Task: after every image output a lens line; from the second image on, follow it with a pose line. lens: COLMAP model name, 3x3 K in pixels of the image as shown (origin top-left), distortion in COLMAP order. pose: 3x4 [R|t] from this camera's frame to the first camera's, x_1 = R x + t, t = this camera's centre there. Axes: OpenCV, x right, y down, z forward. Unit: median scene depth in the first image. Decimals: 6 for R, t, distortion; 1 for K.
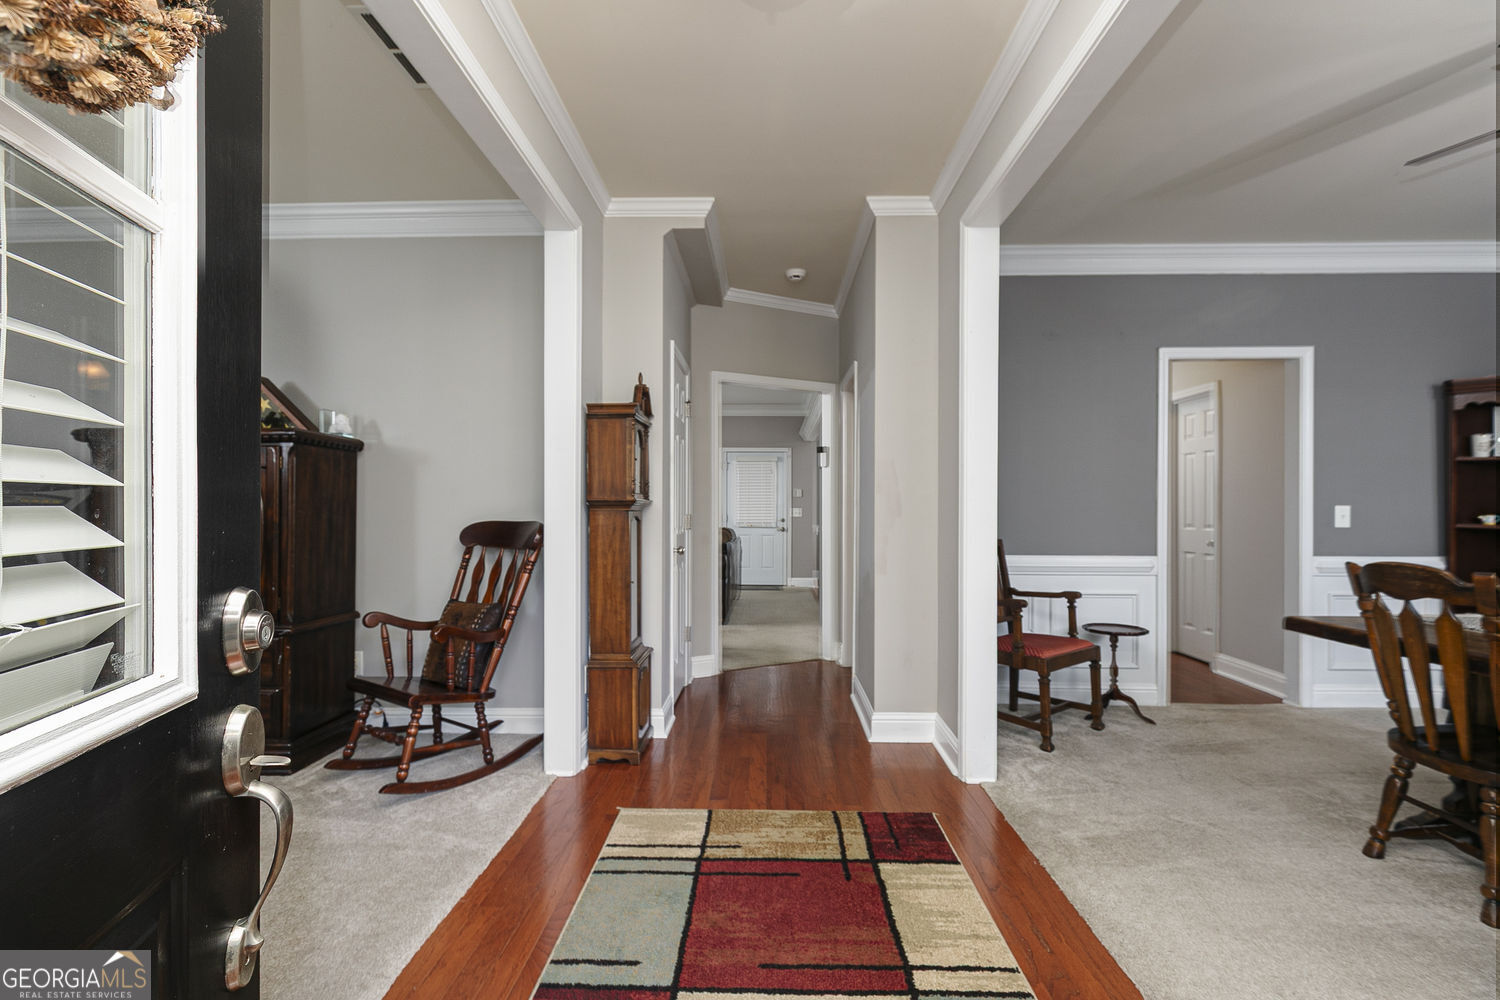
lens RADIAL K [[668.8, 0, 749.0], [0, 668.8, 505.5], [0, 0, 1]] dist [0.003970, -0.002769]
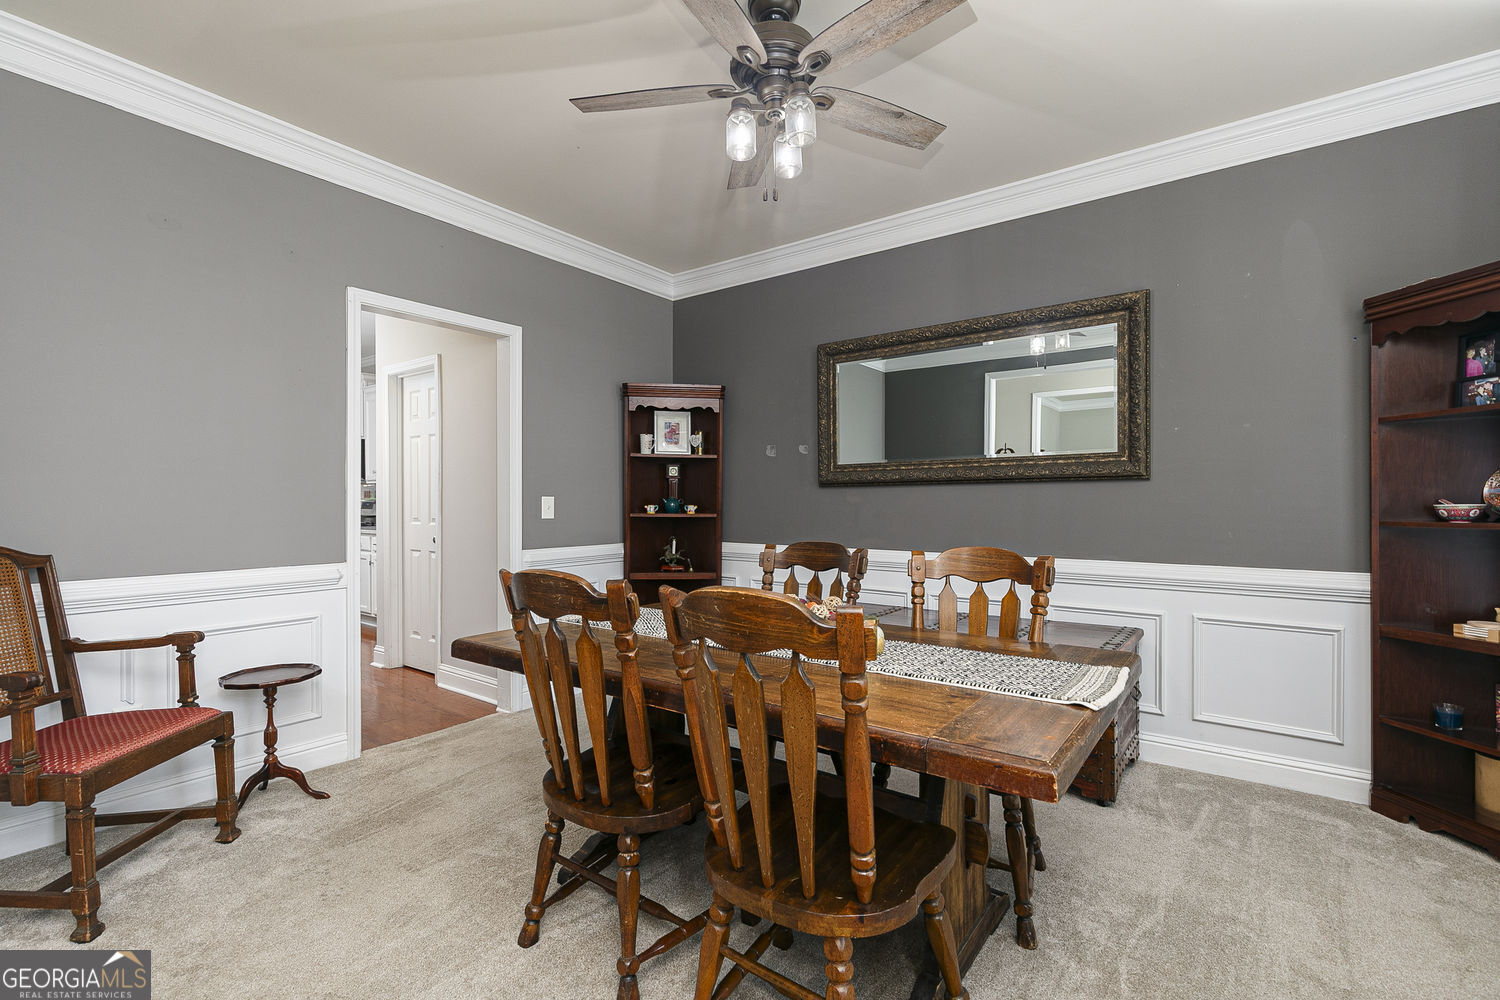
lens RADIAL K [[668.8, 0, 749.0], [0, 668.8, 505.5], [0, 0, 1]] dist [0.003970, -0.002769]
pose [[0.574794, -0.008065, 0.818258, 0.275136], [-0.002316, 0.999931, 0.011482, 0.001331], [-0.818295, -0.008495, 0.574736, 0.211958]]
